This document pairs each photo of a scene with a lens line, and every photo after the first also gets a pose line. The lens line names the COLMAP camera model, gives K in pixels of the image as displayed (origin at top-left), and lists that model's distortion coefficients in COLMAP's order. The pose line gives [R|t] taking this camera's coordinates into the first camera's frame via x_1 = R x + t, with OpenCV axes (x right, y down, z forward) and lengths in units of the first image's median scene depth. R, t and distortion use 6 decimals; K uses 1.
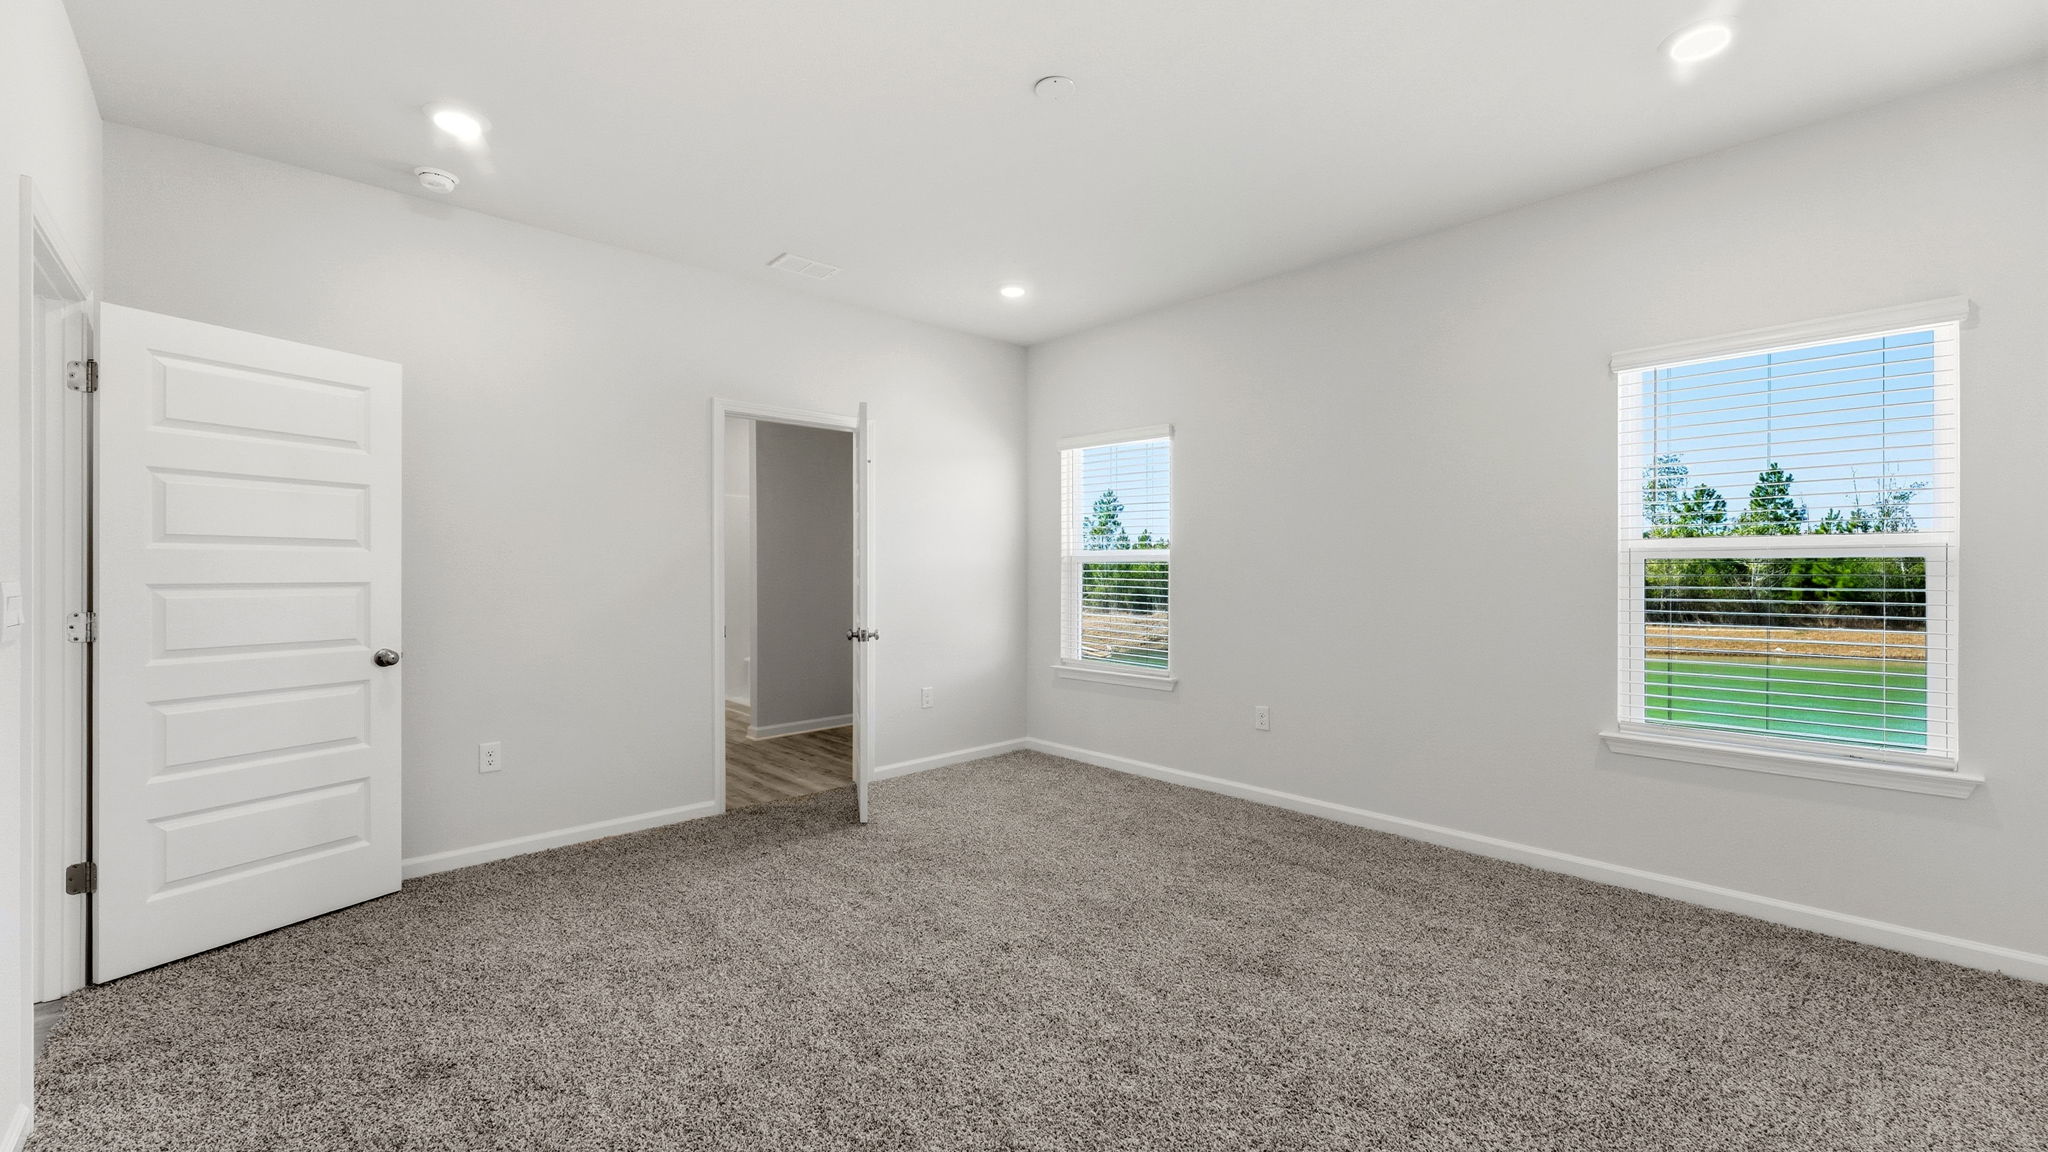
lens RADIAL K [[848.1, 0, 1032.9], [0, 848.1, 573.9], [0, 0, 1]] dist [-0.003269, 0.000007]
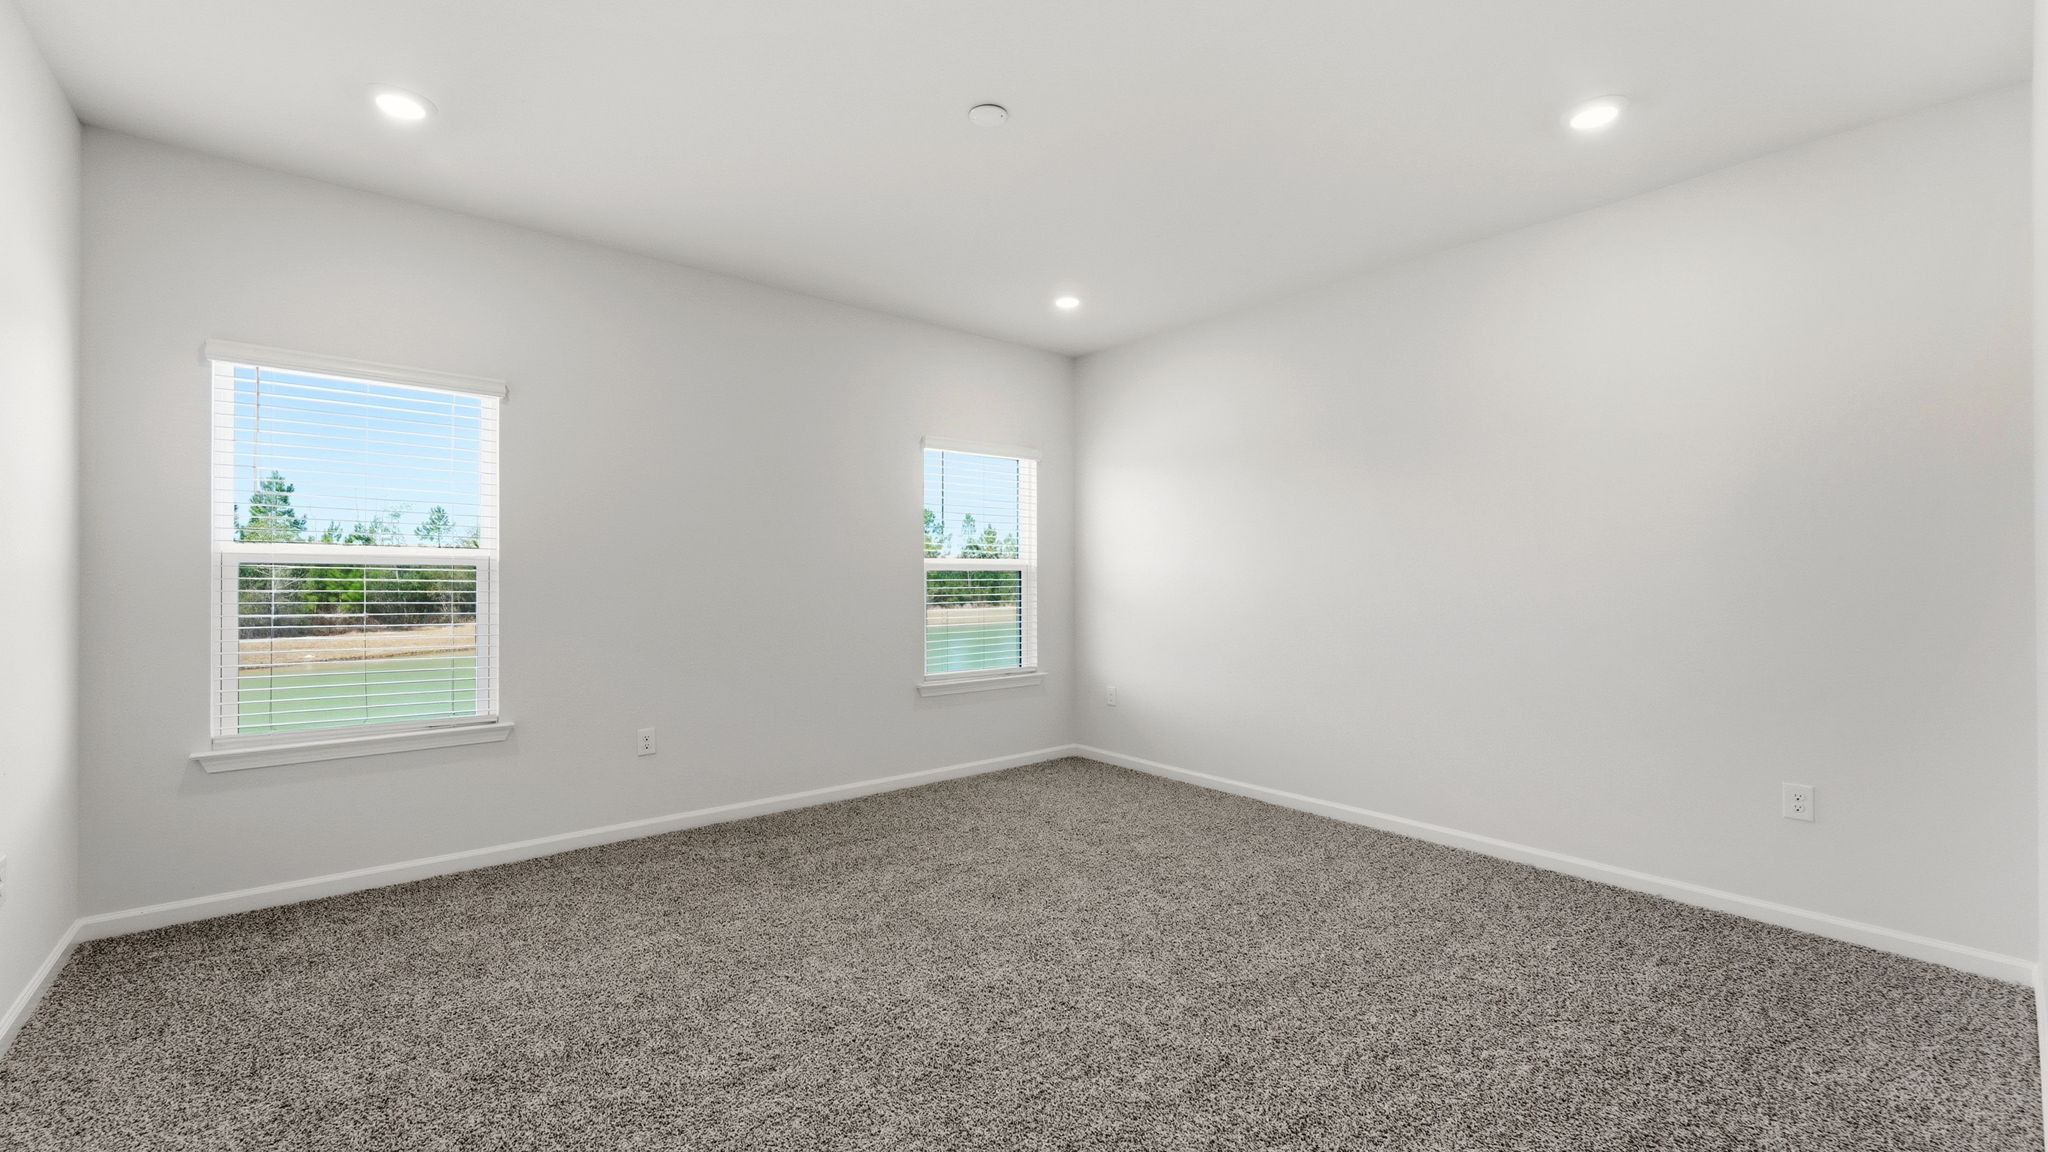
lens RADIAL K [[848.1, 0, 1032.9], [0, 848.1, 573.9], [0, 0, 1]] dist [-0.003269, 0.000007]
pose [[0.026771, 0.004575, 0.999631, -0.494286], [0.004897, 0.999977, -0.004708, -0.002049], [-0.999630, 0.005021, 0.026748, 0.447832]]
